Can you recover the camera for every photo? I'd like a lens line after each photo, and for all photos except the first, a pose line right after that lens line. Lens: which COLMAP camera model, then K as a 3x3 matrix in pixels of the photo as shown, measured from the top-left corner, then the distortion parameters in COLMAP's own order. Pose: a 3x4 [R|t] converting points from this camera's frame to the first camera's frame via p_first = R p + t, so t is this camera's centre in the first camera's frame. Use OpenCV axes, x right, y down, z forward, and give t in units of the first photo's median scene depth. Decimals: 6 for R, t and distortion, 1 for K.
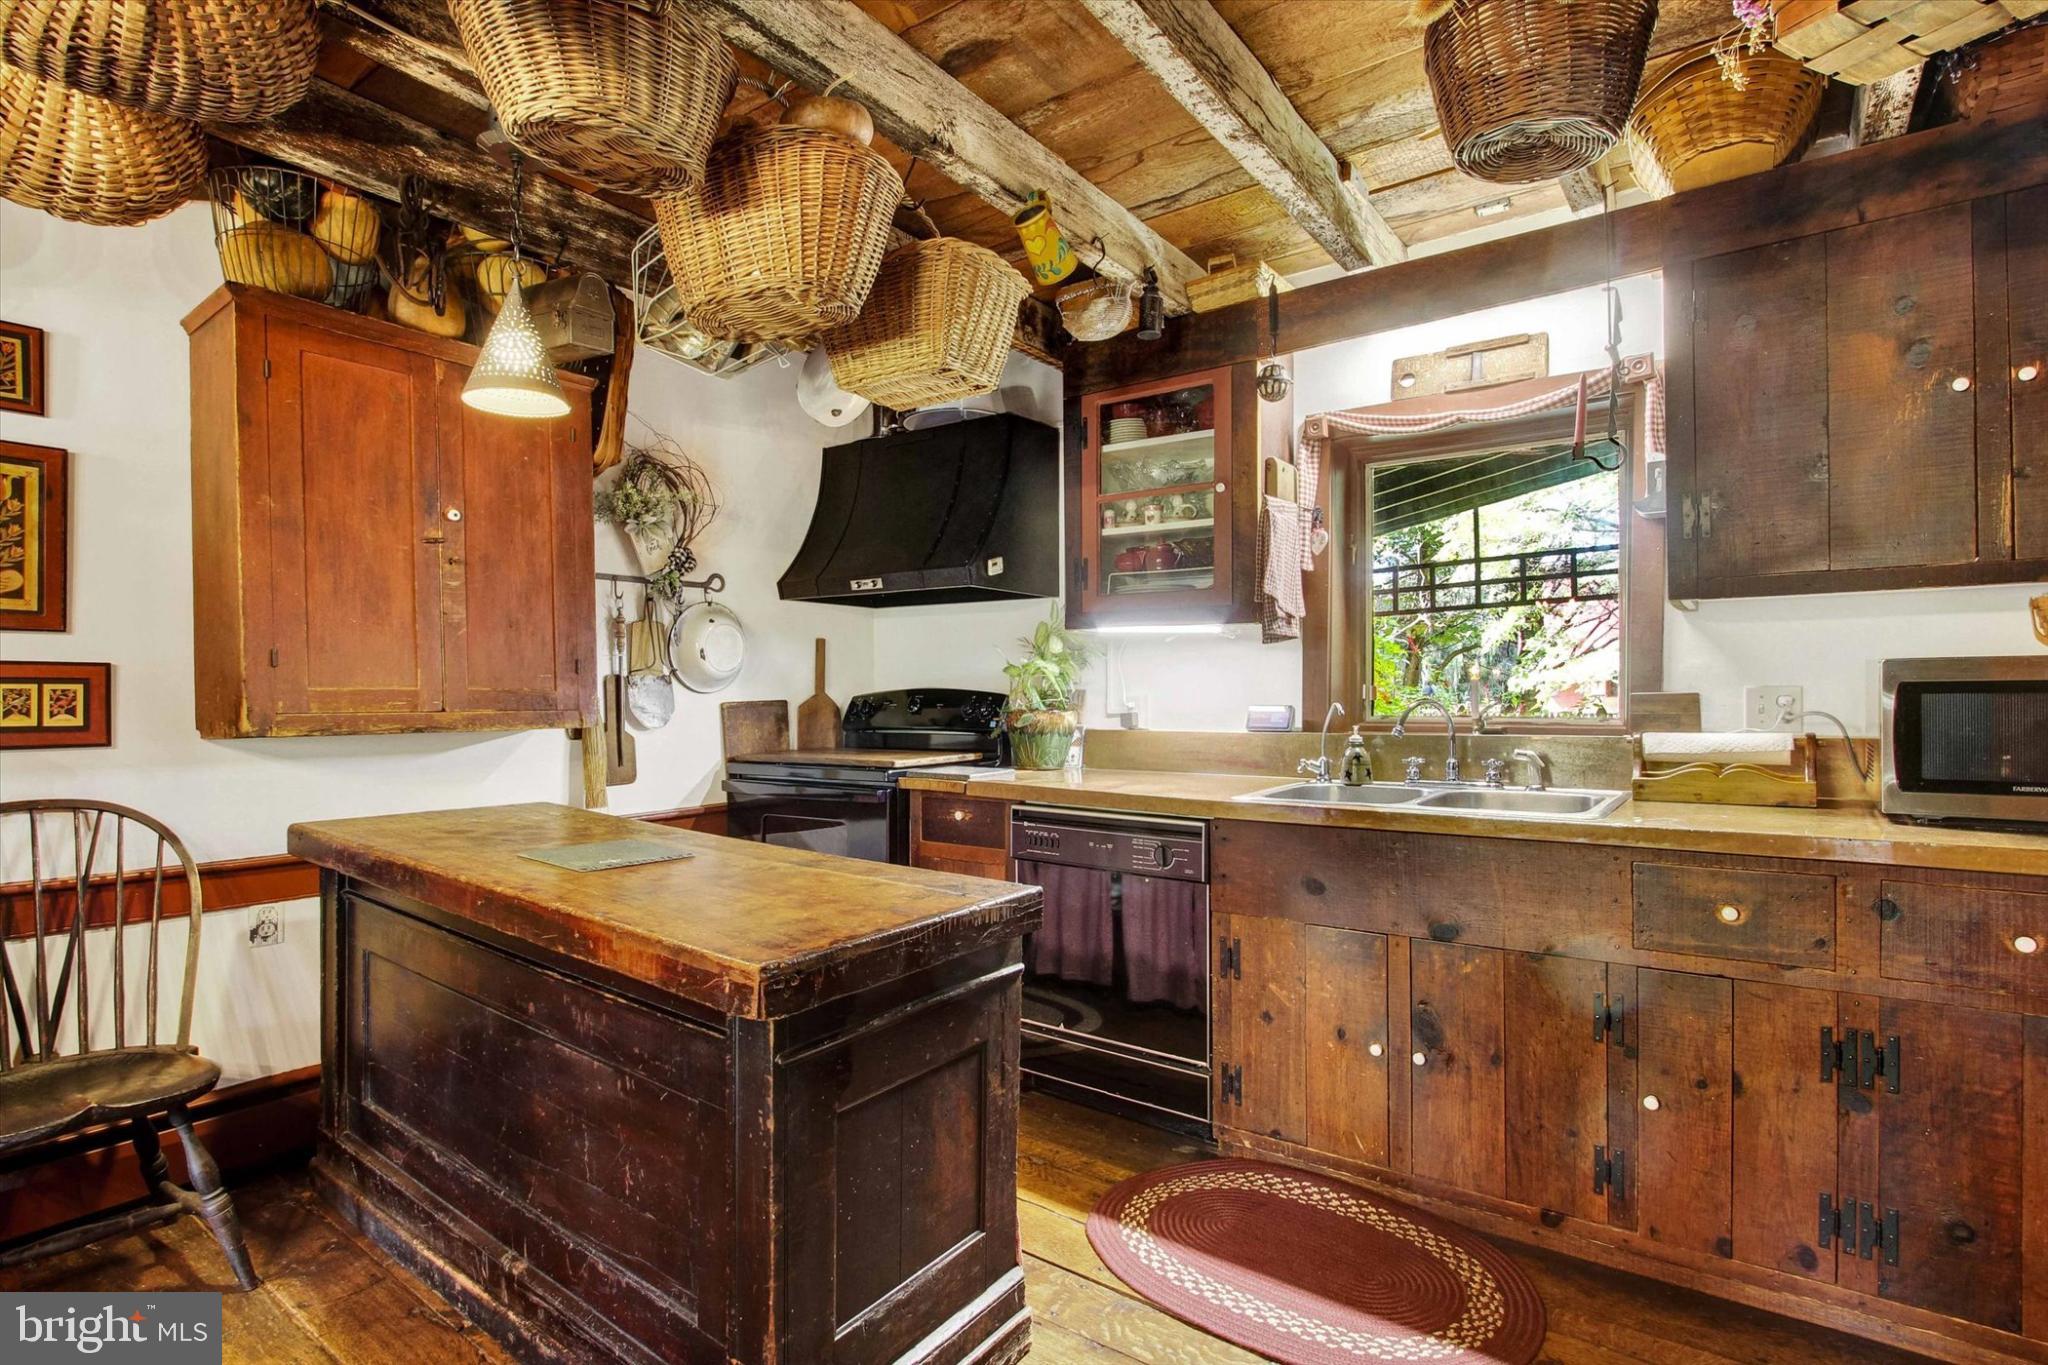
lens RADIAL K [[987.7, 0, 1044.4], [0, 987.7, 692.4], [0, 0, 1]] dist [-0.018335, 0.003584]
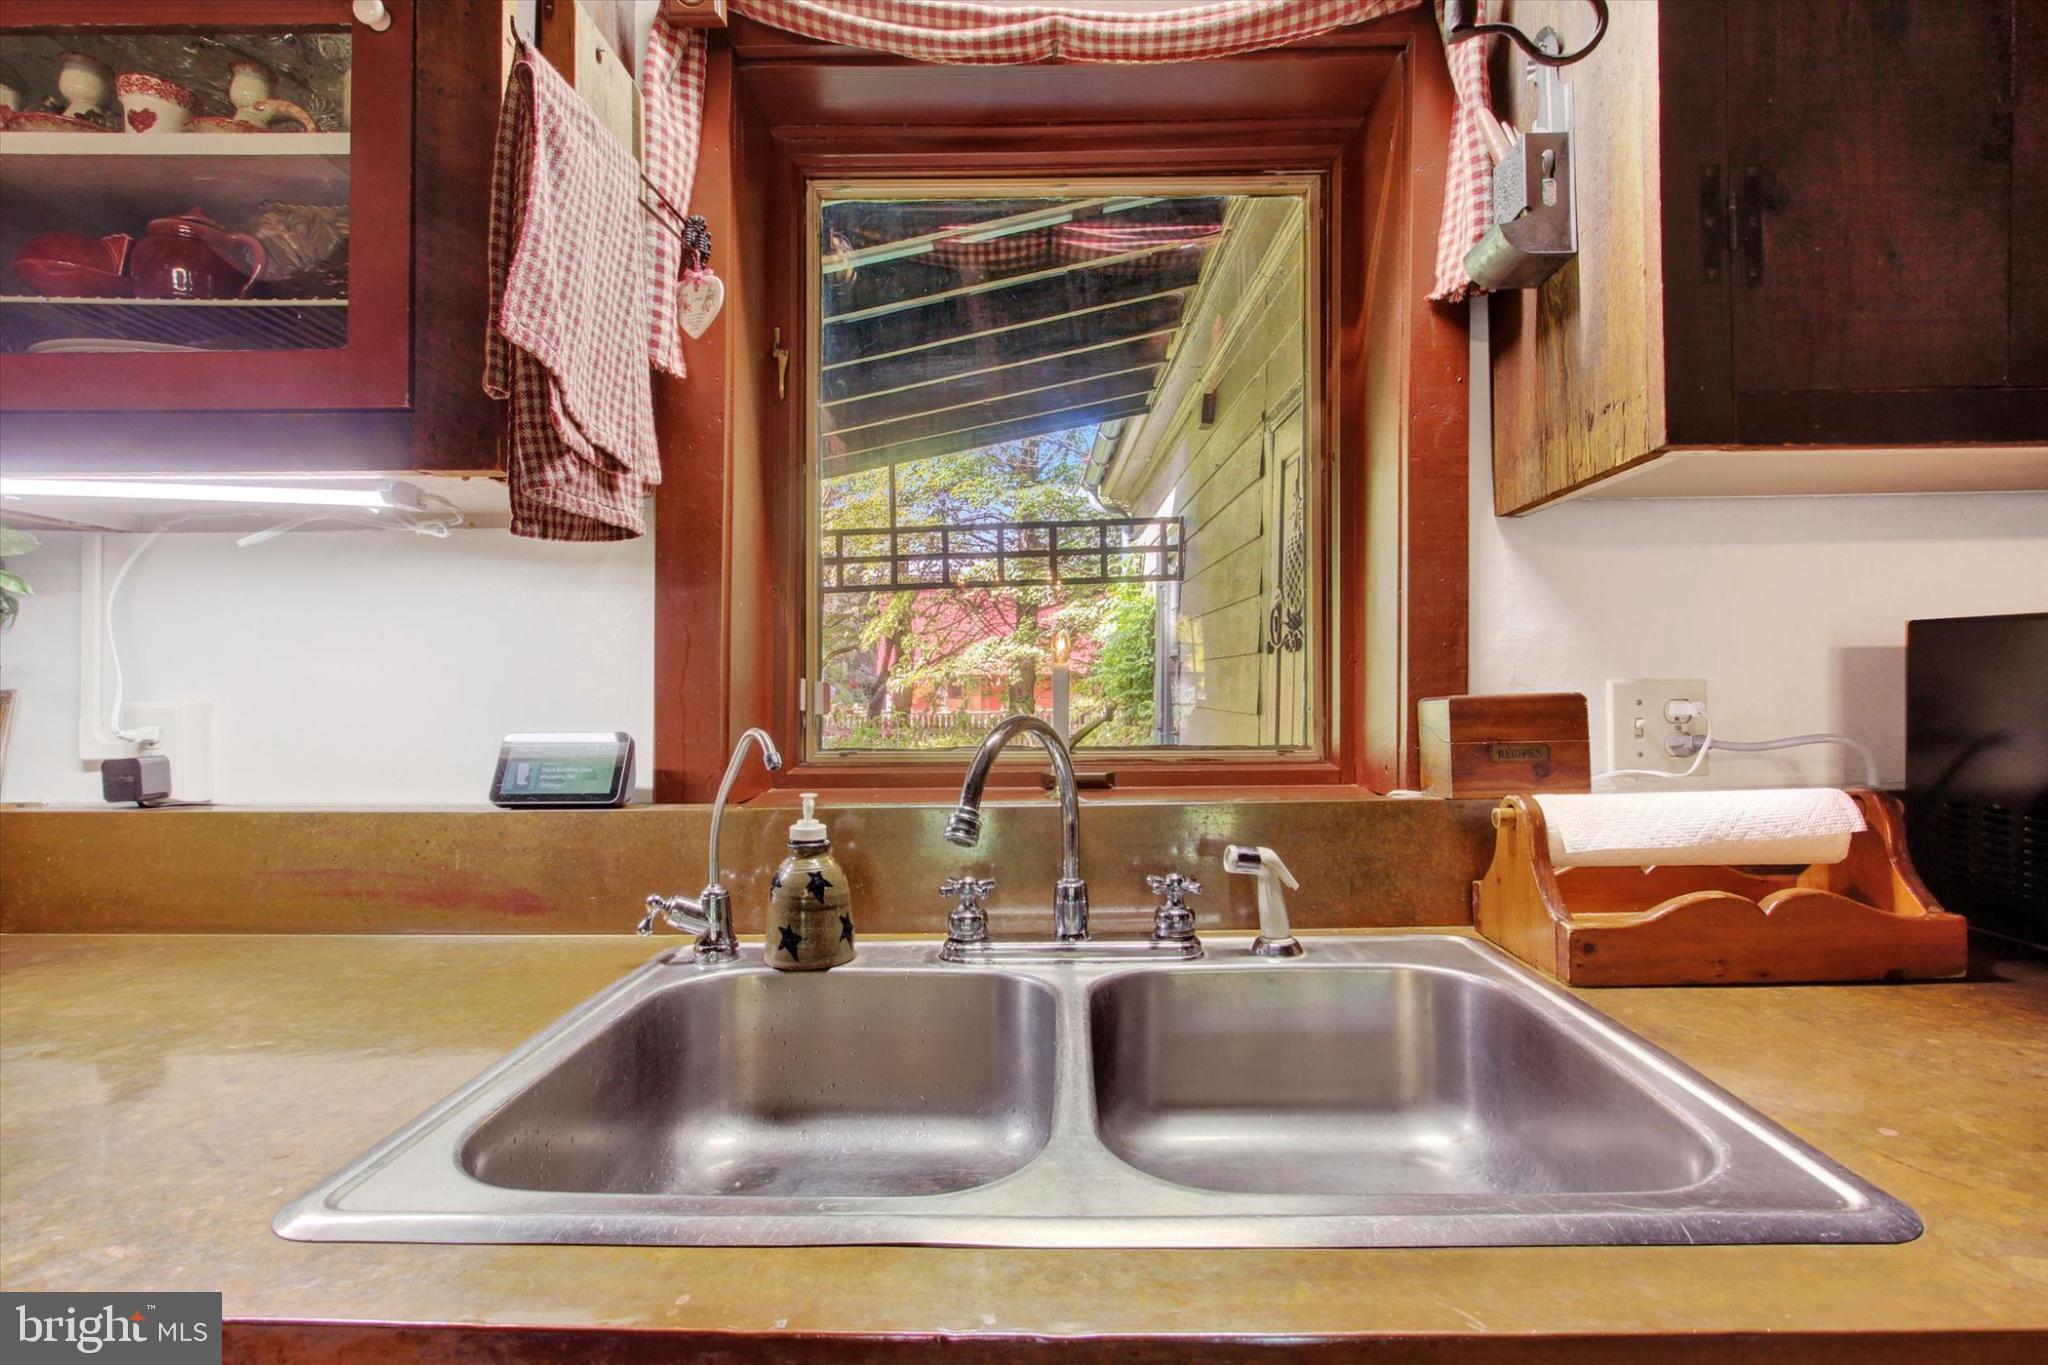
lens RADIAL K [[987.7, 0, 1042.7], [0, 987.7, 692.5], [0, 0, 1]] dist [-0.018335, 0.003584]
pose [[0.816532, -0.001304, 0.577298, 0.165519], [0.001704, 0.999999, -0.000152, -0.001751], [-0.577297, 0.001108, 0.816533, 0.608449]]
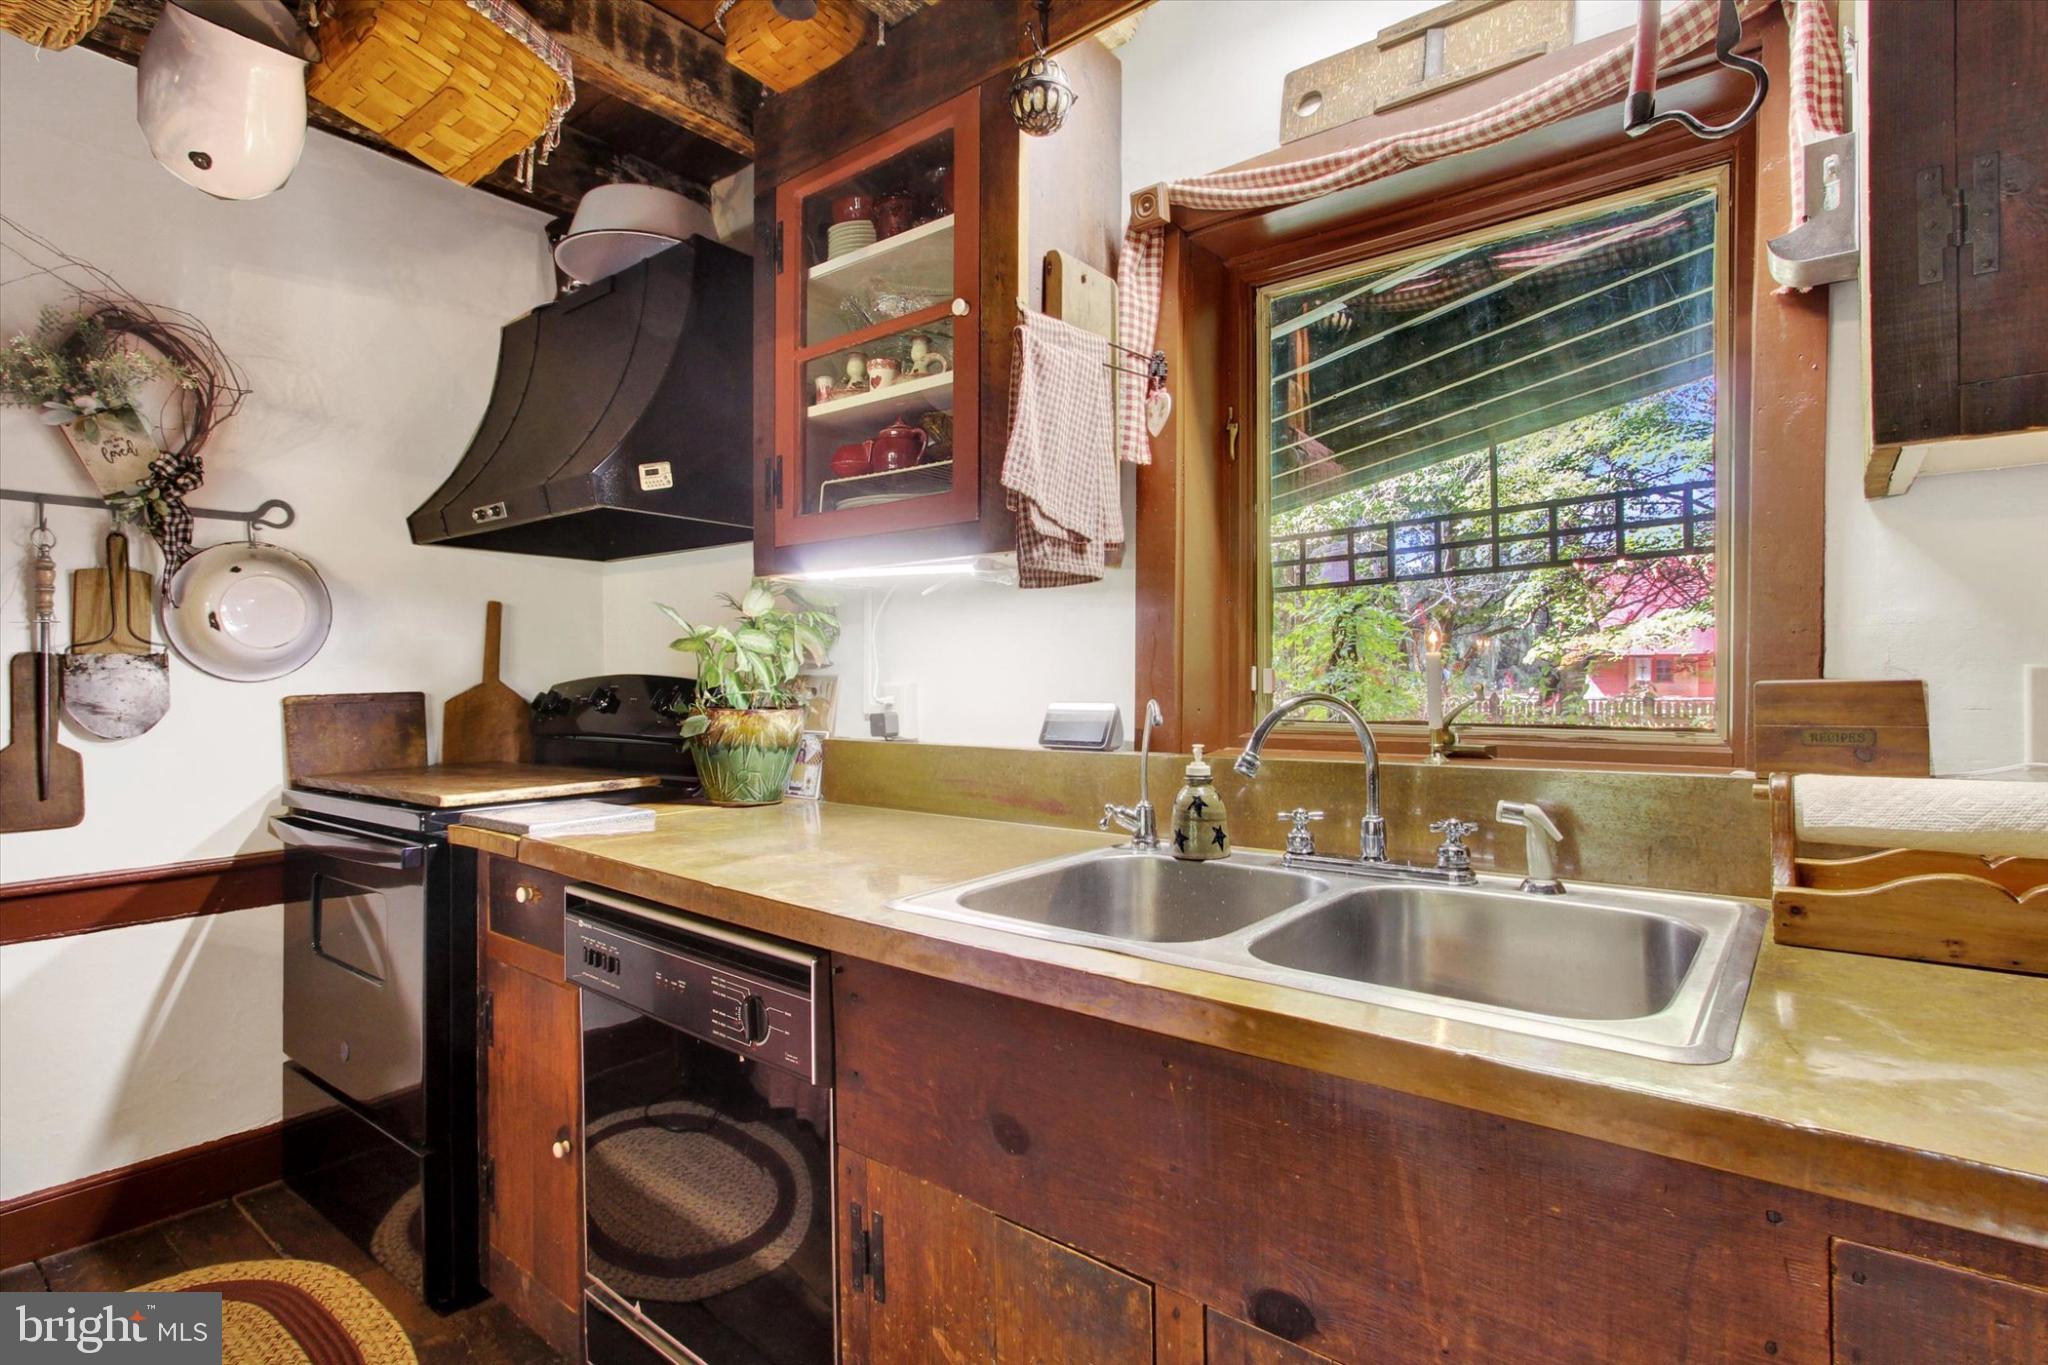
lens RADIAL K [[987.7, 0, 1025.8], [0, 987.7, 681.4], [0, 0, 1]] dist [-0.018335, 0.003584]
pose [[0.998853, -0.001067, -0.047865, 0.228025], [0.001244, 0.999993, 0.003654, -0.001603], [0.047860, -0.003709, 0.998847, 0.431041]]
